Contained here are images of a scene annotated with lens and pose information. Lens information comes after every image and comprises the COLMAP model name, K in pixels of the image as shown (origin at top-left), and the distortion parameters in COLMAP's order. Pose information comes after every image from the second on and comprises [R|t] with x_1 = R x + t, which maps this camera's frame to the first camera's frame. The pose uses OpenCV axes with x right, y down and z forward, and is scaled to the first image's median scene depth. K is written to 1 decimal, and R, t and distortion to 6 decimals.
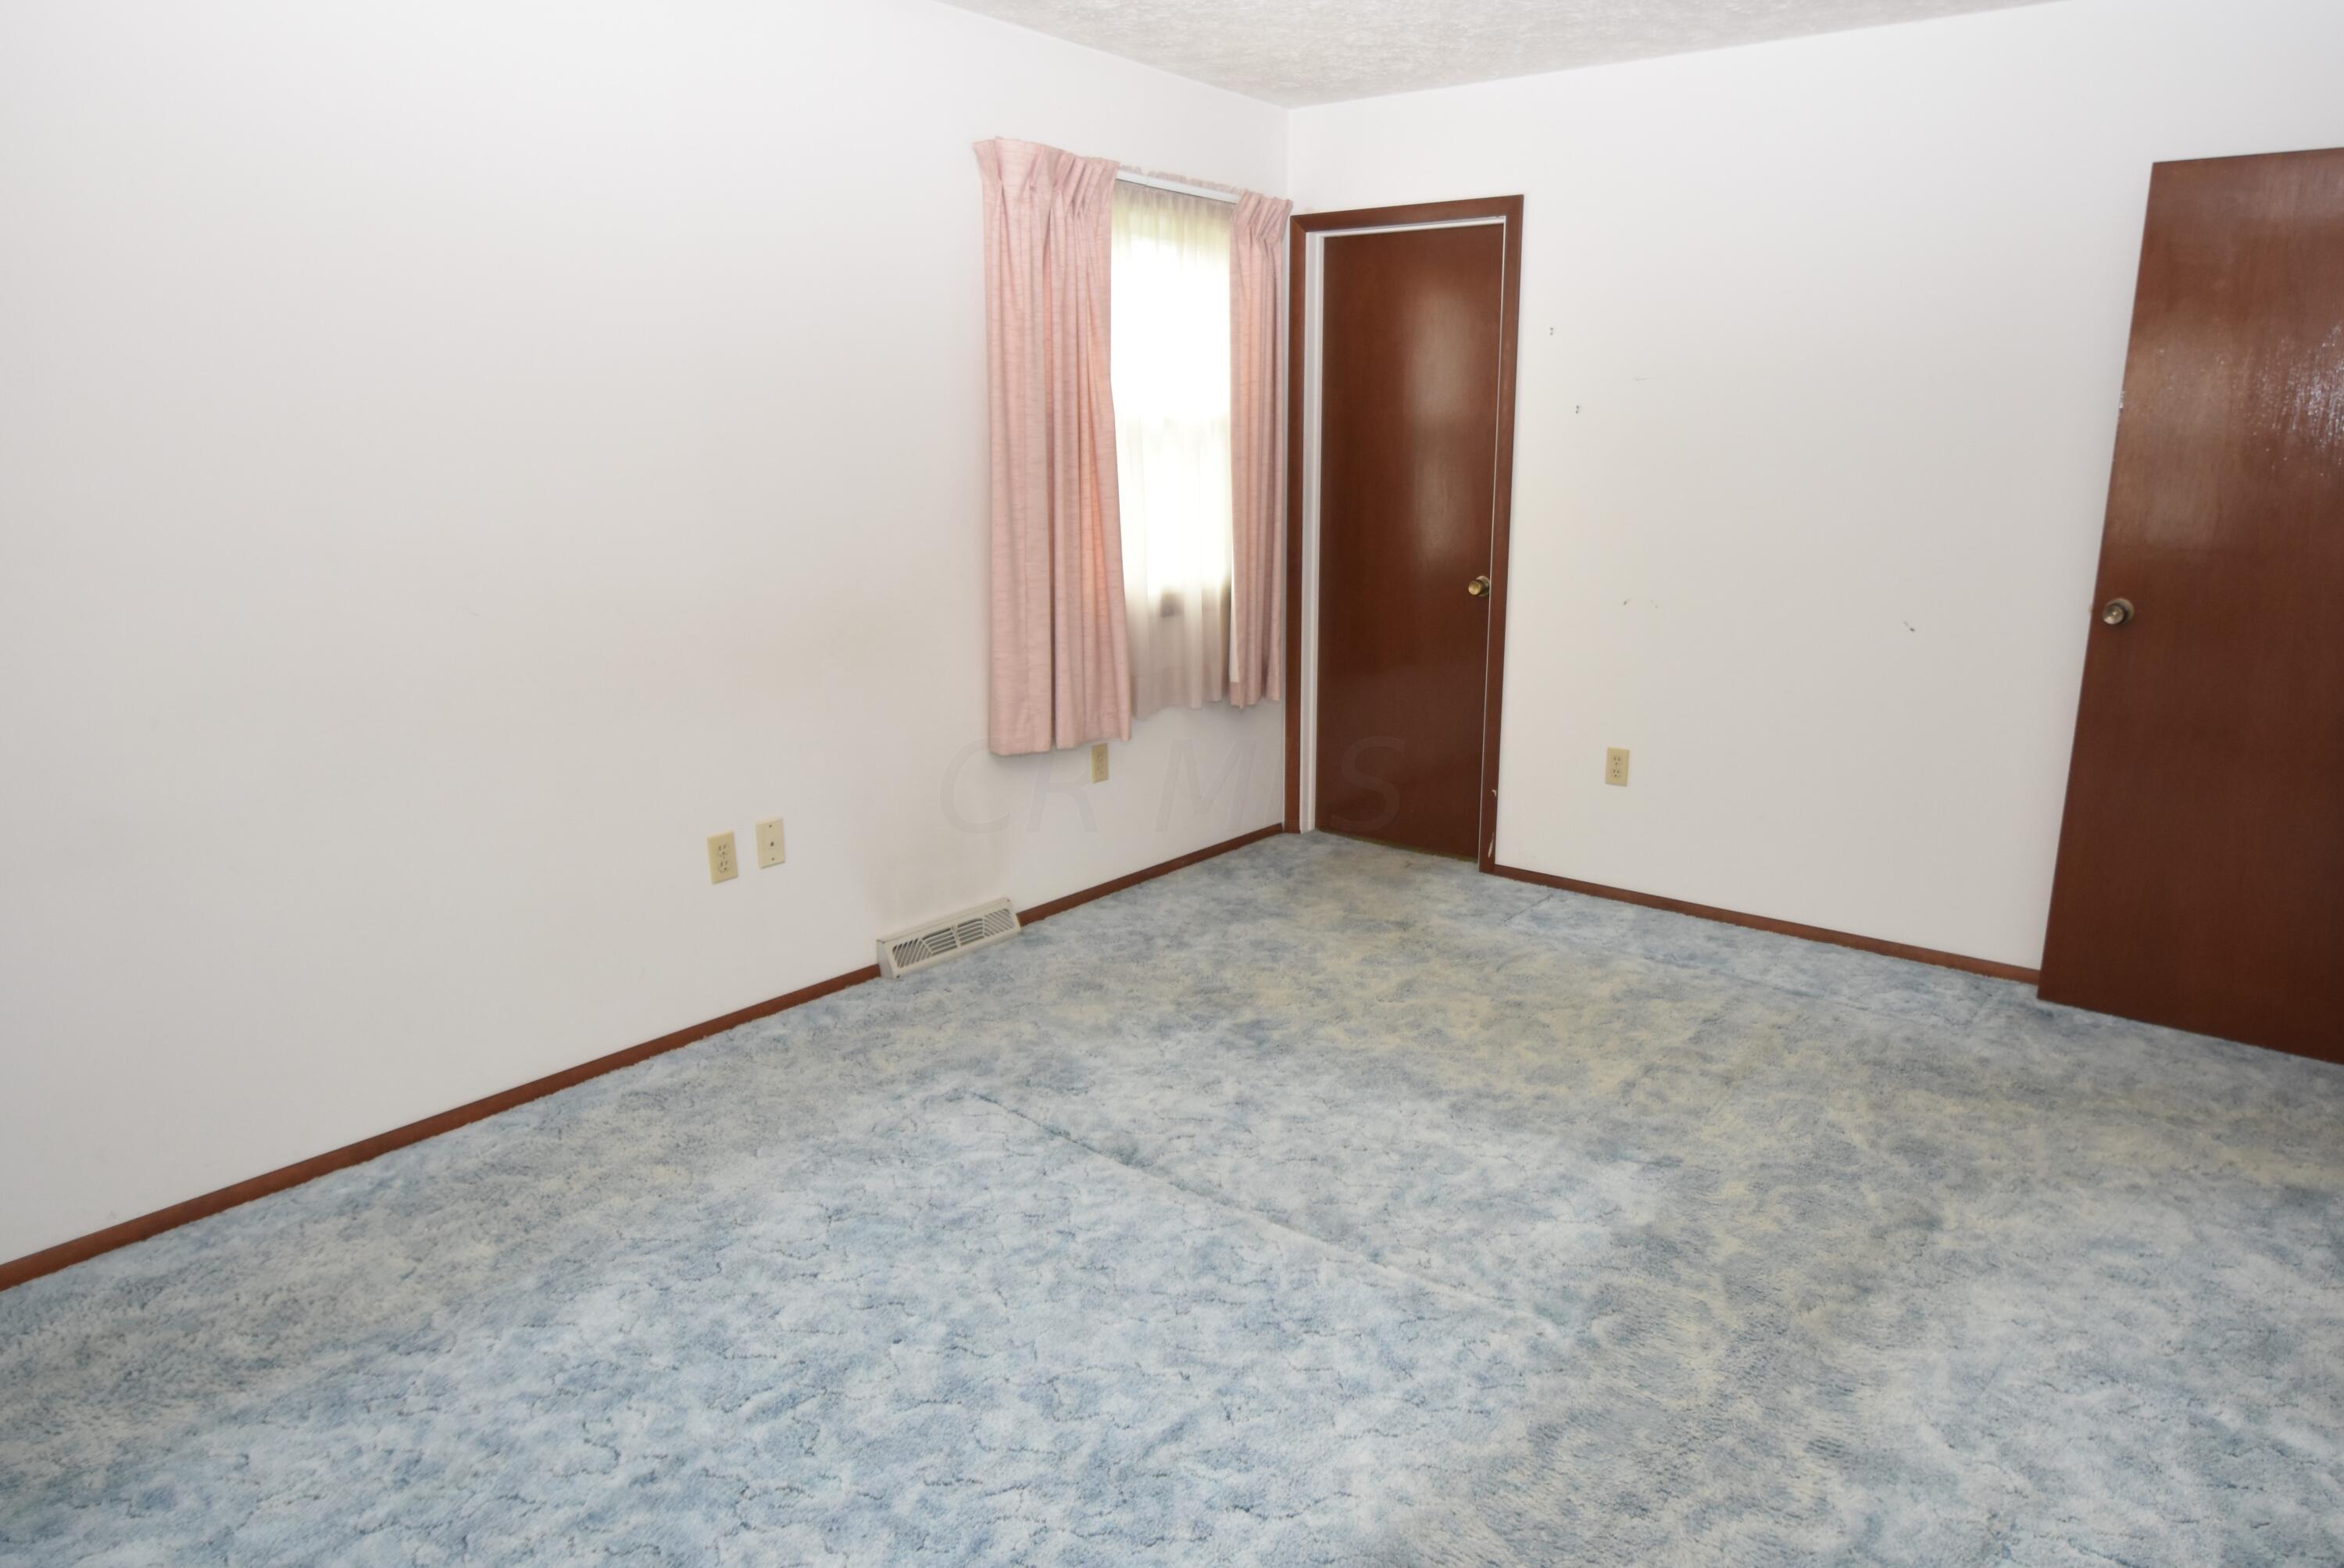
lens RADIAL K [[1516.1, 0, 1172.1], [0, 1516.1, 828.5], [0, 0, 1]] dist [-0.004740, -0.001483]
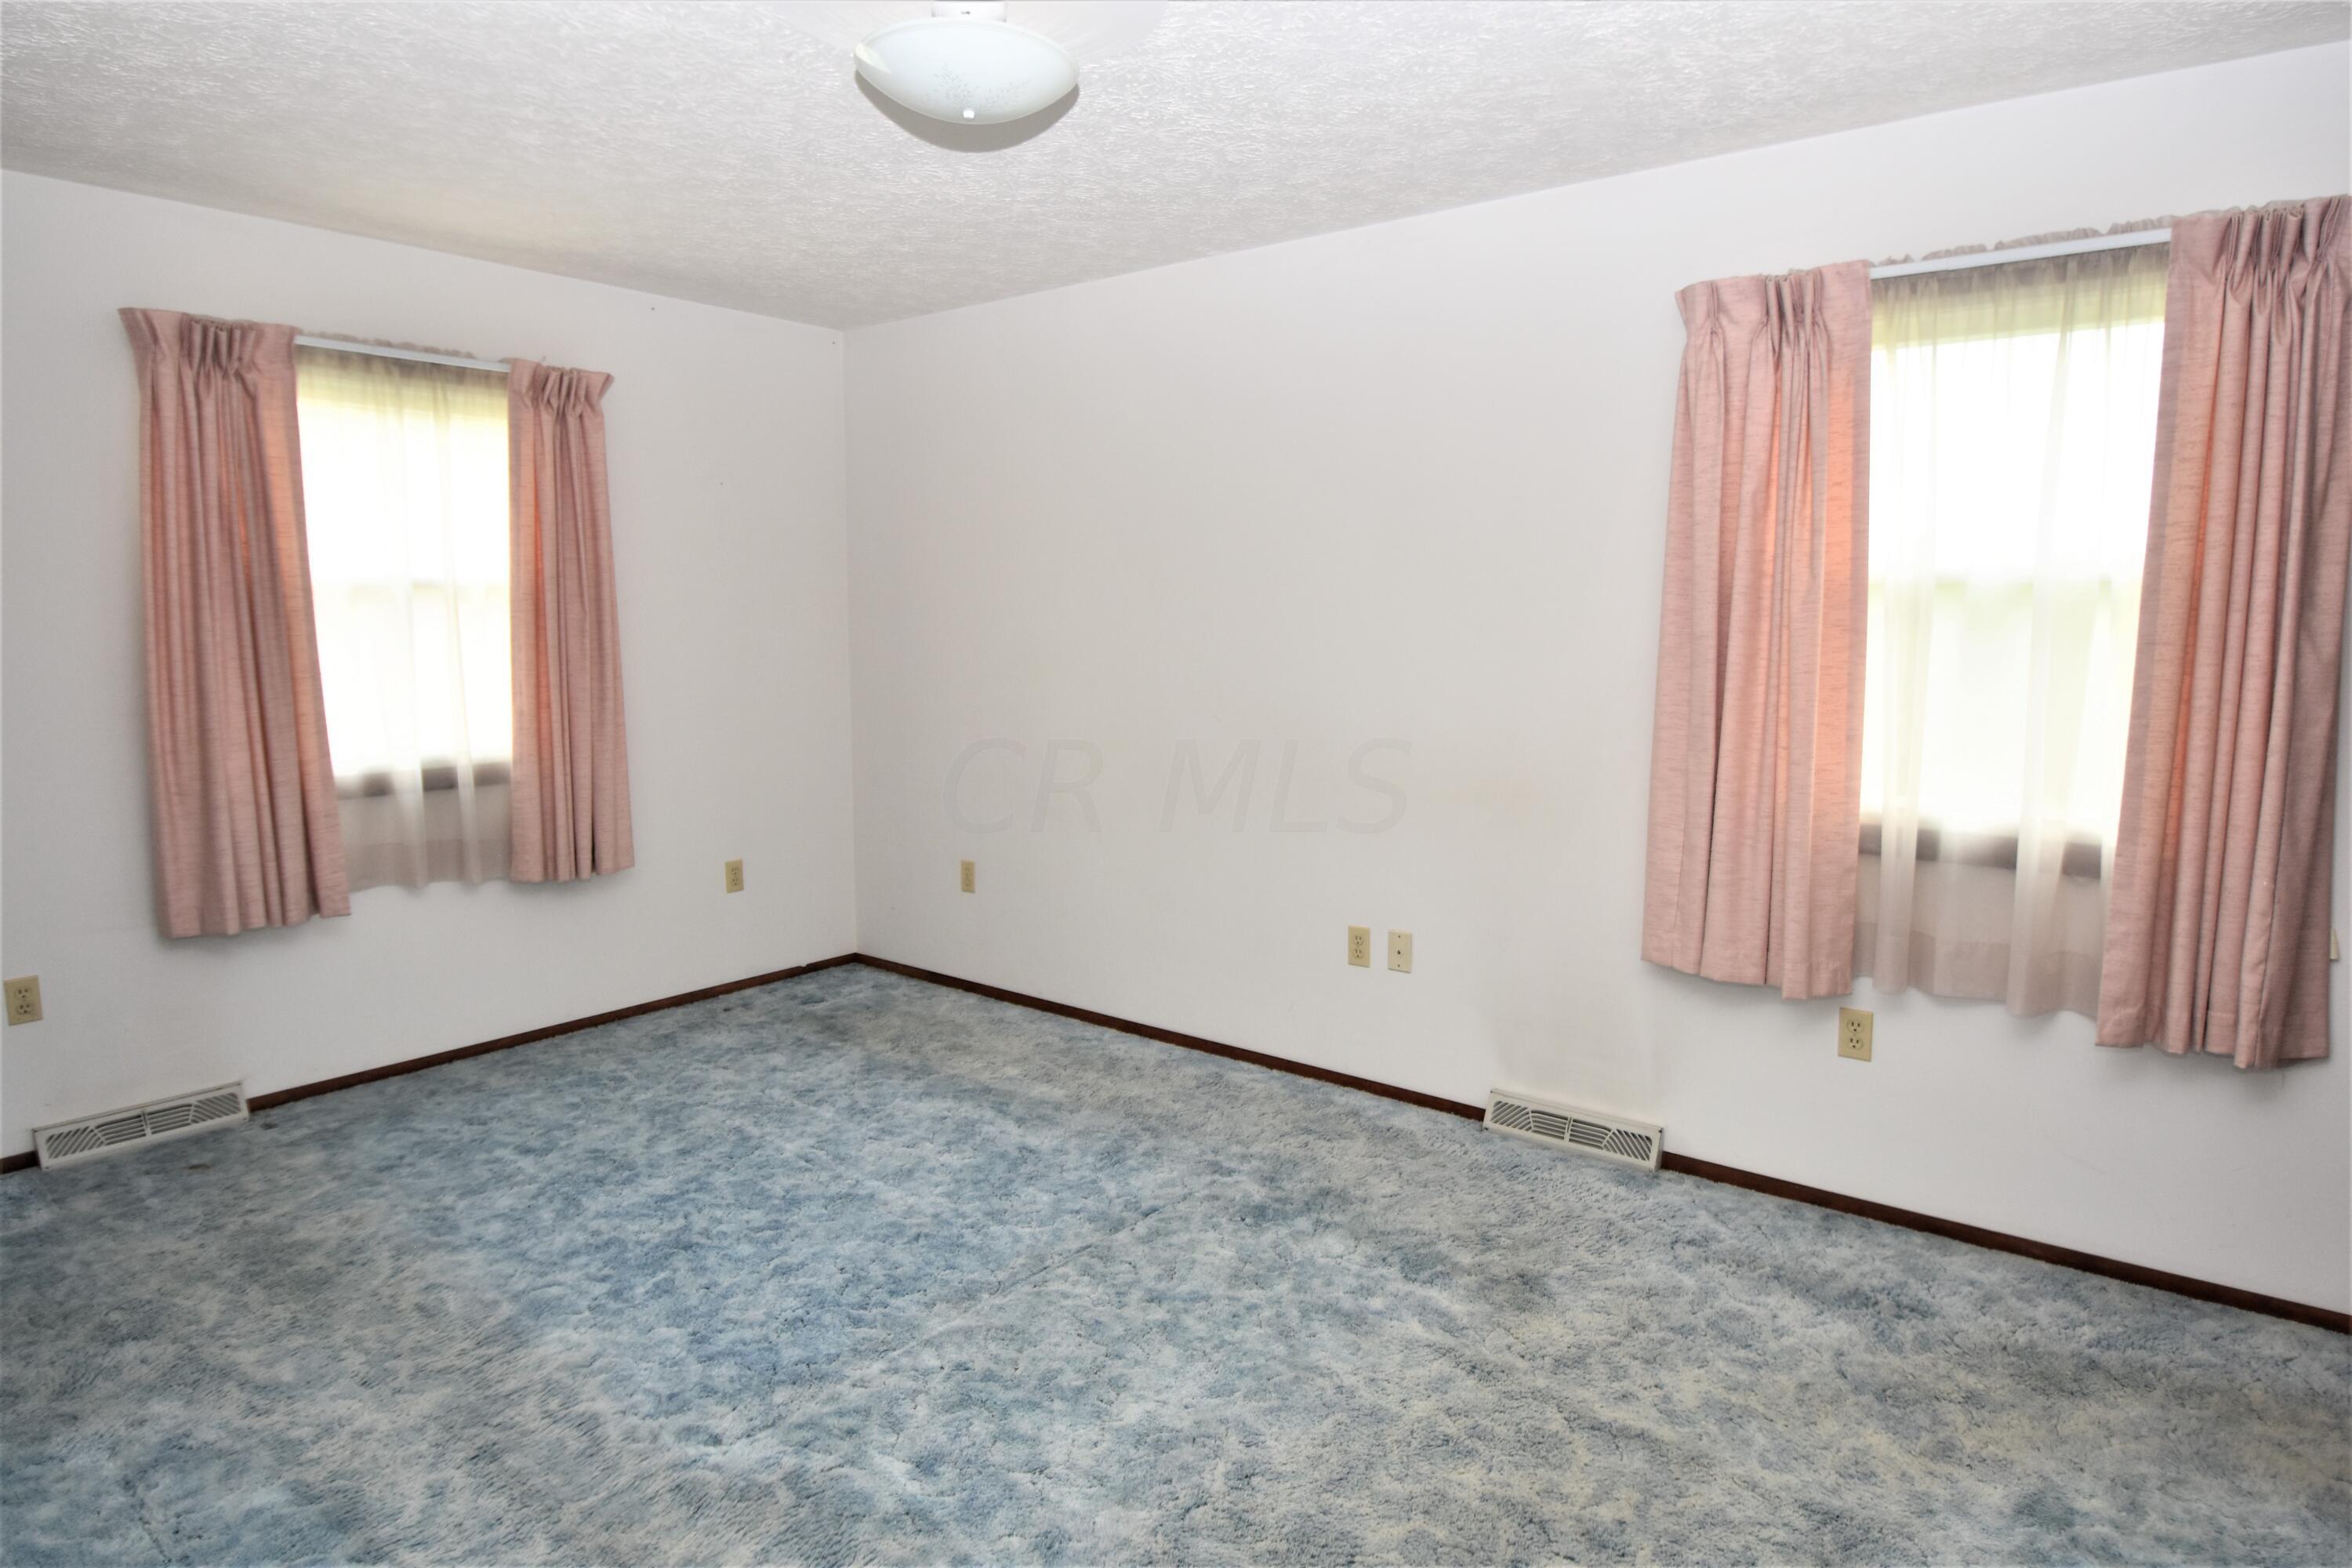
lens RADIAL K [[1323.1, 0, 1176.0], [0, 1323.1, 784.0], [0, 0, 1]] dist [-0.024334, 0.000112]
pose [[-0.004125, 0.125310, -0.992109, 0.718934], [-0.255275, 0.959115, 0.122204, -0.192237], [0.966860, 0.253765, 0.028032, 0.775313]]
